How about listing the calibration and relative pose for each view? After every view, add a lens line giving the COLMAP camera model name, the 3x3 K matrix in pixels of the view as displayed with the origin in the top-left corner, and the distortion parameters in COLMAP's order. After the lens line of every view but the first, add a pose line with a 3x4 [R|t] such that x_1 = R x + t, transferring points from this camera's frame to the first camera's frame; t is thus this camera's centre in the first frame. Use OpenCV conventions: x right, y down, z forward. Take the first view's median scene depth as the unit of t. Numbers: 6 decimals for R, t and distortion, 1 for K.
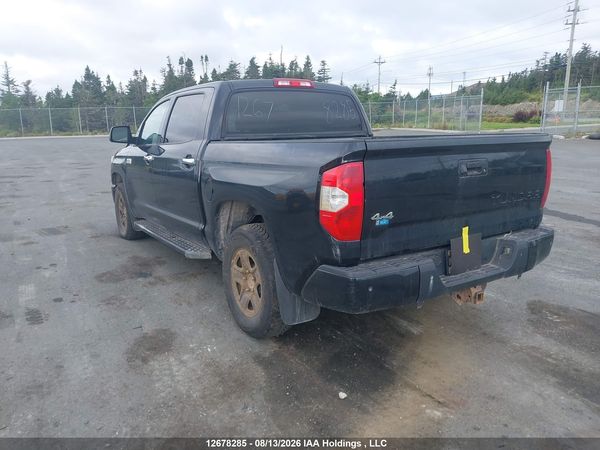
lens RADIAL K [[467.4, 0, 292.9], [0, 467.4, 224.7], [0, 0, 1]] dist [0.041907, -0.061215]
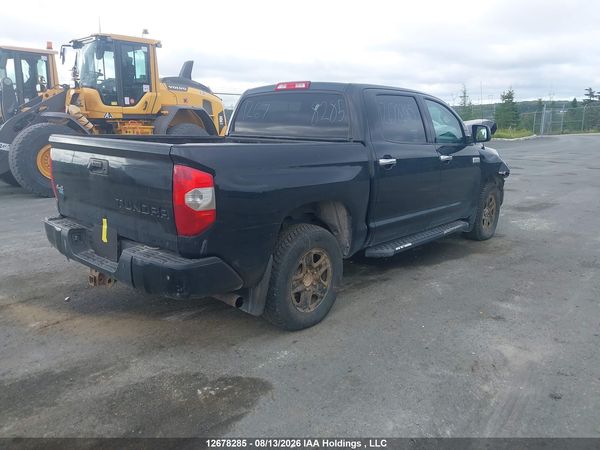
lens RADIAL K [[467.4, 0, 292.9], [0, 467.4, 224.7], [0, 0, 1]] dist [0.041907, -0.061215]
pose [[0.272029, 0.227911, -0.934910, 1.219369], [-0.213646, 0.961605, 0.172254, -0.214320], [0.938273, 0.152882, 0.310276, 0.842987]]
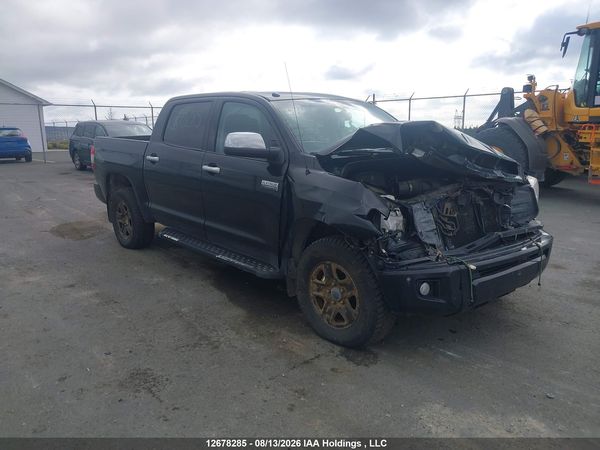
lens RADIAL K [[467.4, 0, 292.9], [0, 467.4, 224.7], [0, 0, 1]] dist [0.041907, -0.061215]
pose [[-0.987237, 0.060086, -0.147488, 0.016739], [-0.005655, 0.912286, 0.409515, -0.612067], [0.159158, 0.405123, -0.900302, 2.783987]]
